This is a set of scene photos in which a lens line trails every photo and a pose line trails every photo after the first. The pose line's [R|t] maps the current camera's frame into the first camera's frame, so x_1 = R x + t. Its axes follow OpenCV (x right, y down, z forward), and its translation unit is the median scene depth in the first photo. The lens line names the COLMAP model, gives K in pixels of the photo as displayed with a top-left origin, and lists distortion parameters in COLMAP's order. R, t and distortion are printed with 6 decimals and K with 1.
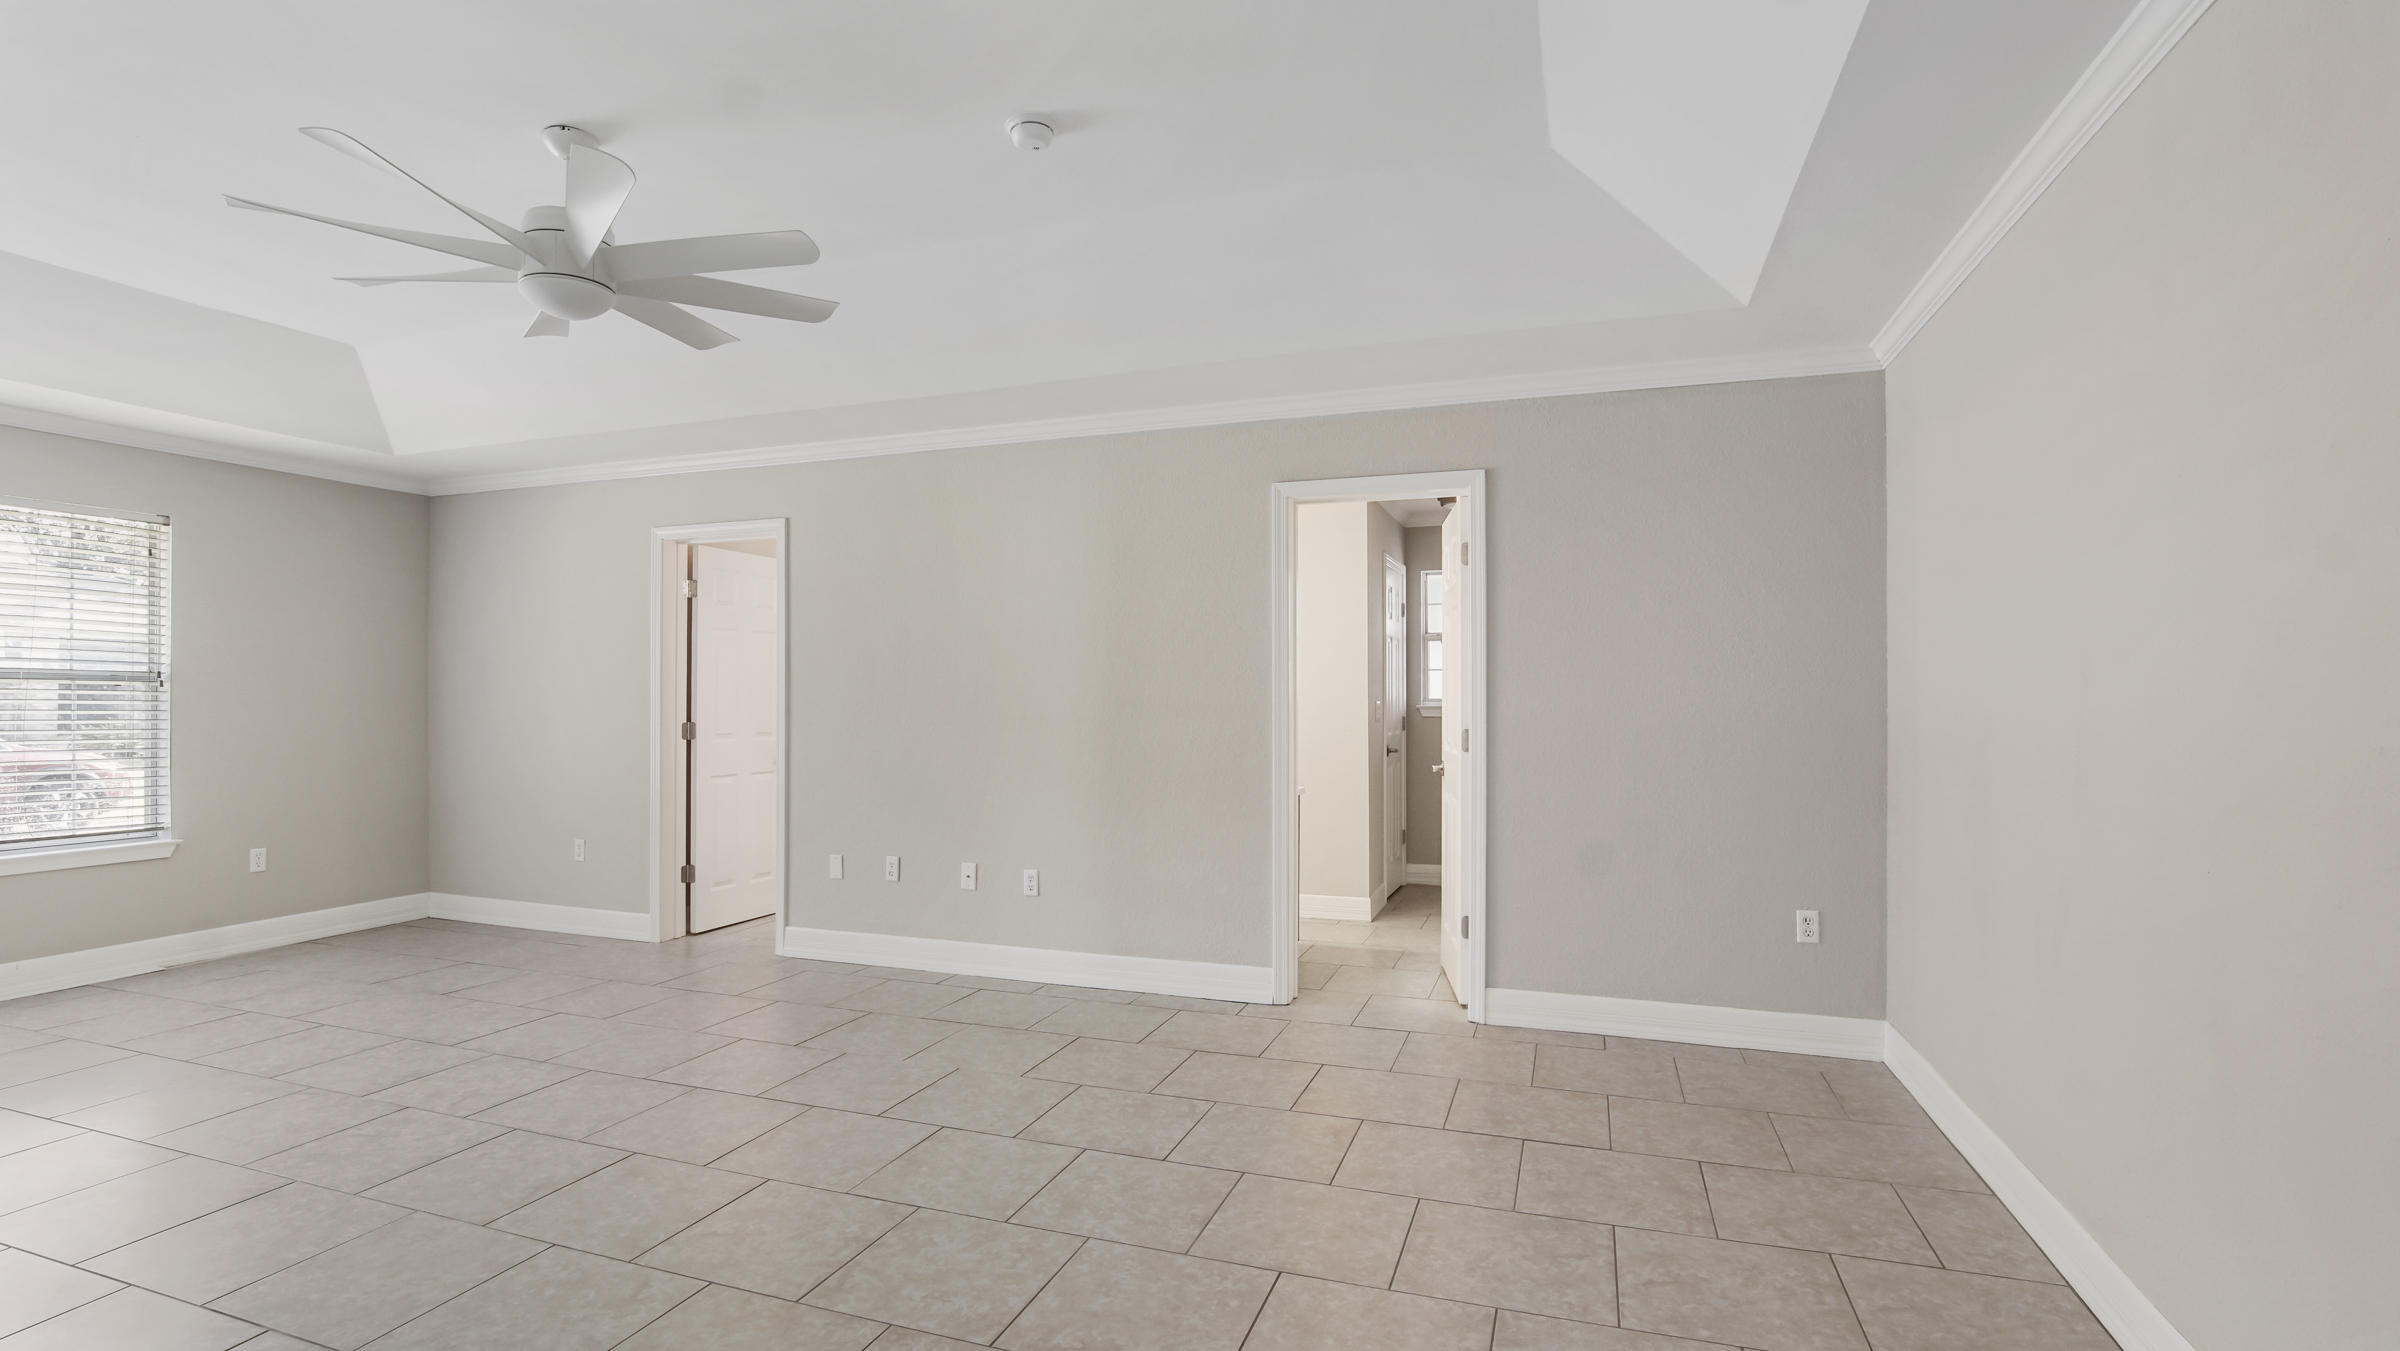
lens RADIAL K [[1085.7, 0, 1200.6], [0, 1085.7, 683.1], [0, 0, 1]] dist [-0.001859, -0.000293]
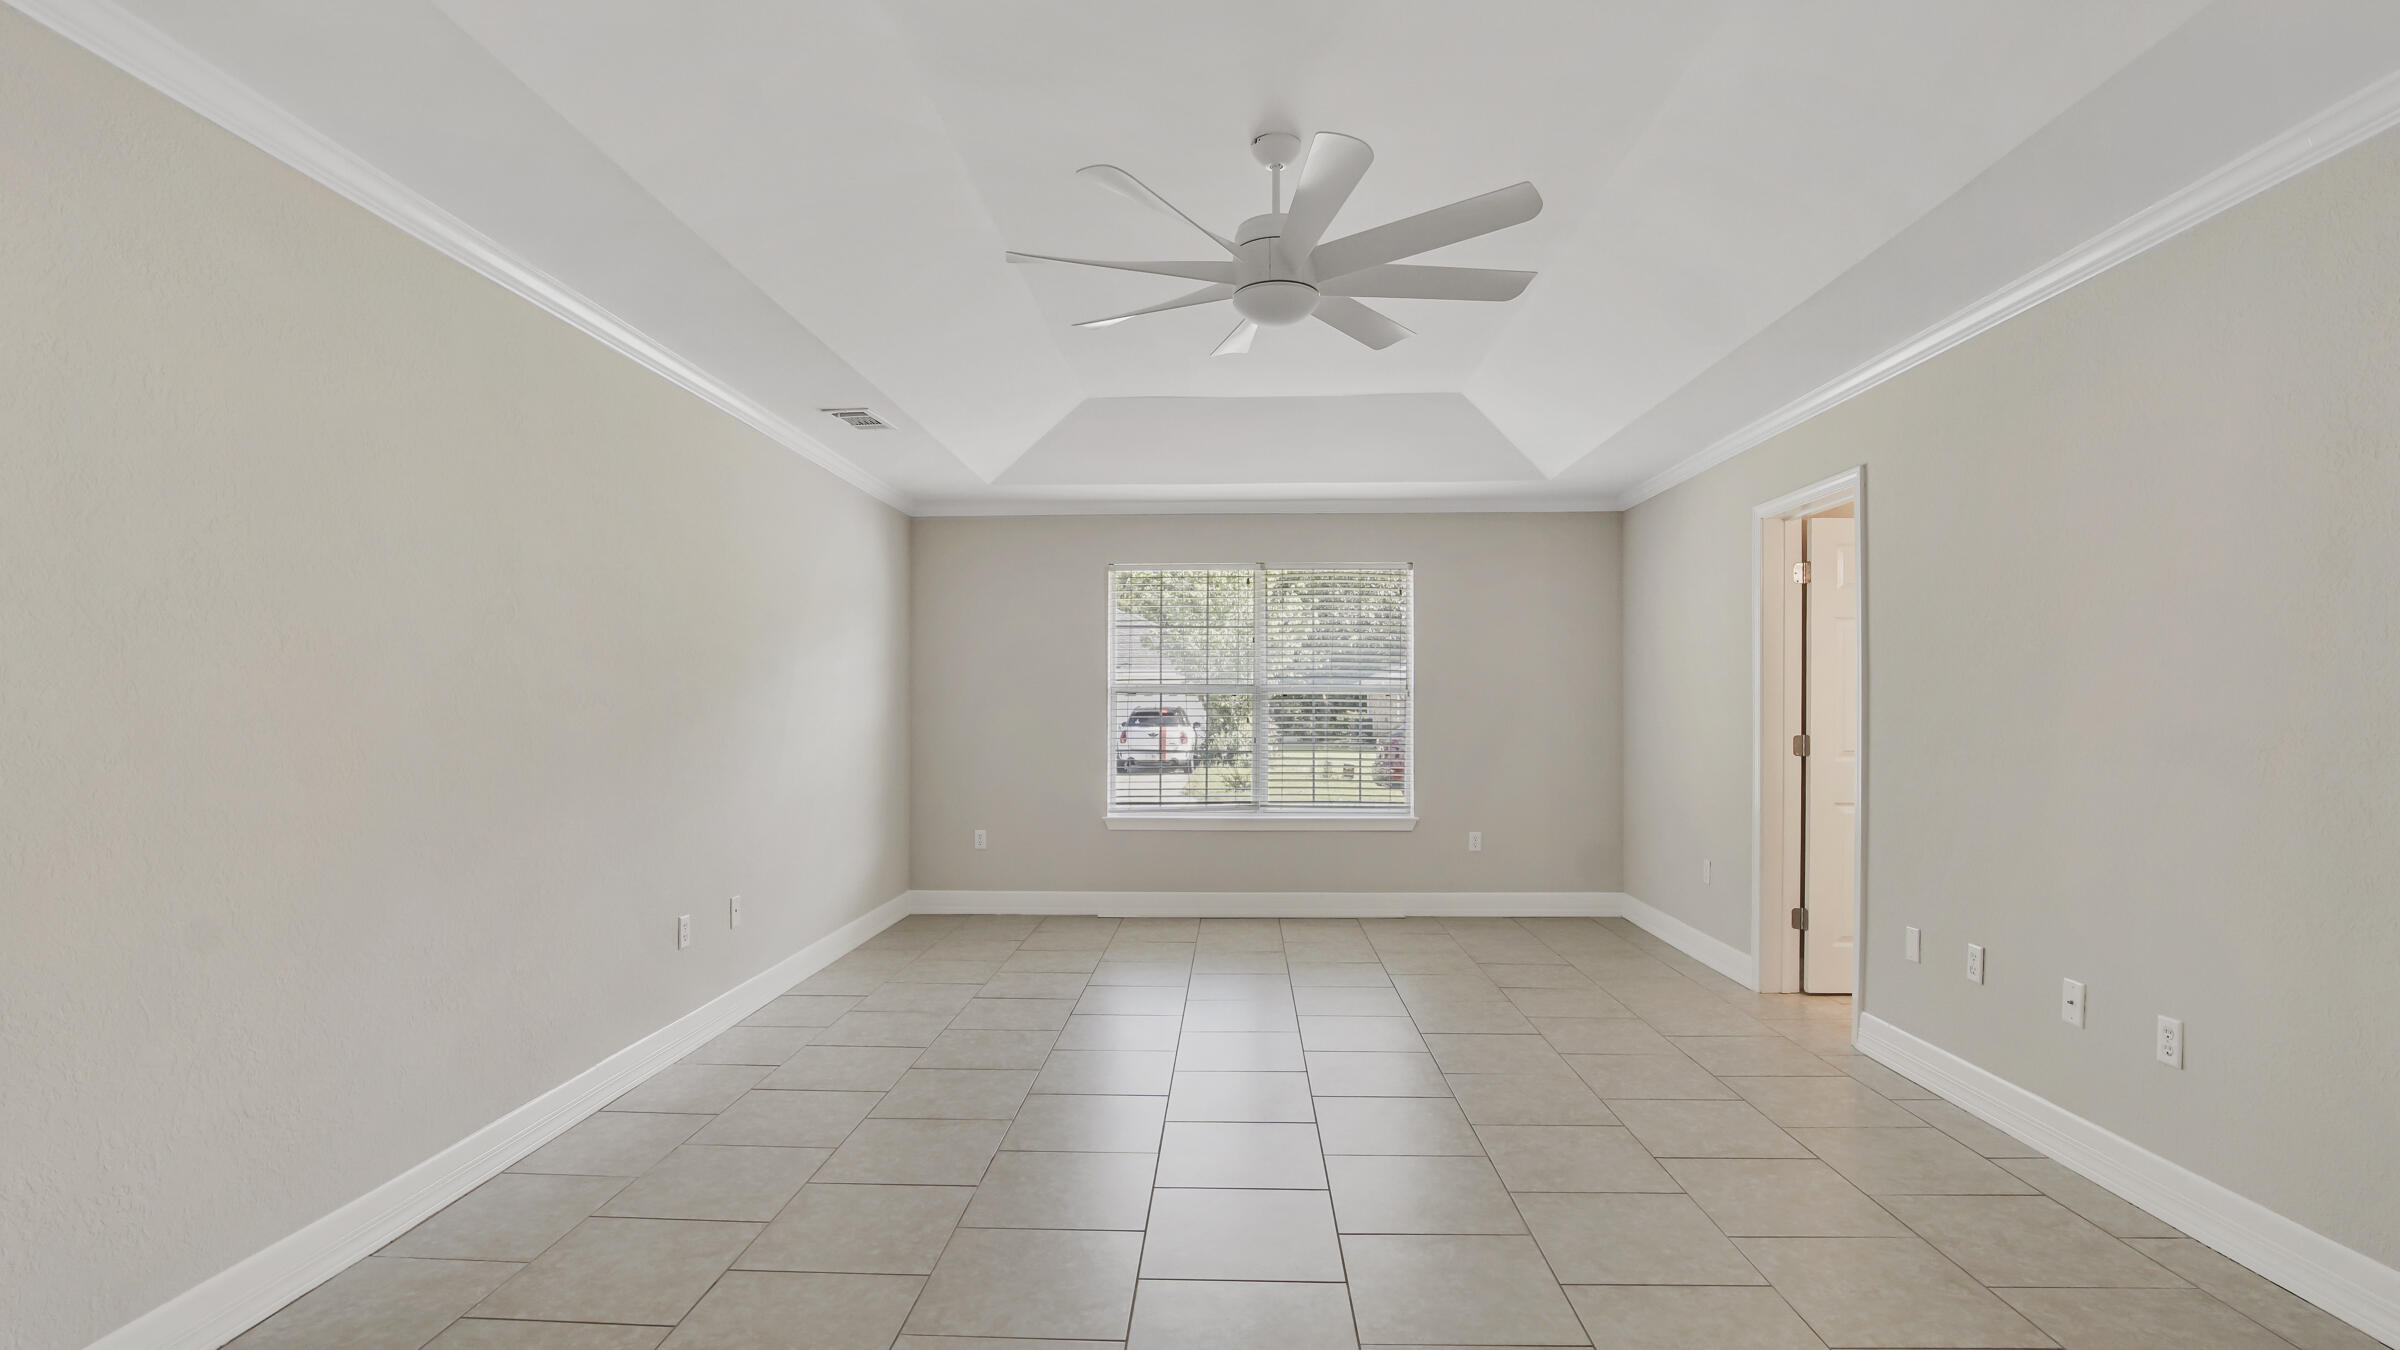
lens RADIAL K [[1120.2, 0, 1210.3], [0, 1120.2, 692.8], [0, 0, 1]] dist [-0.001008, 0.000136]
pose [[0.337906, -0.009833, -0.941129, 0.193956], [0.011046, 0.999918, -0.006481, 0.005351], [0.941115, -0.008205, 0.337987, 0.319360]]
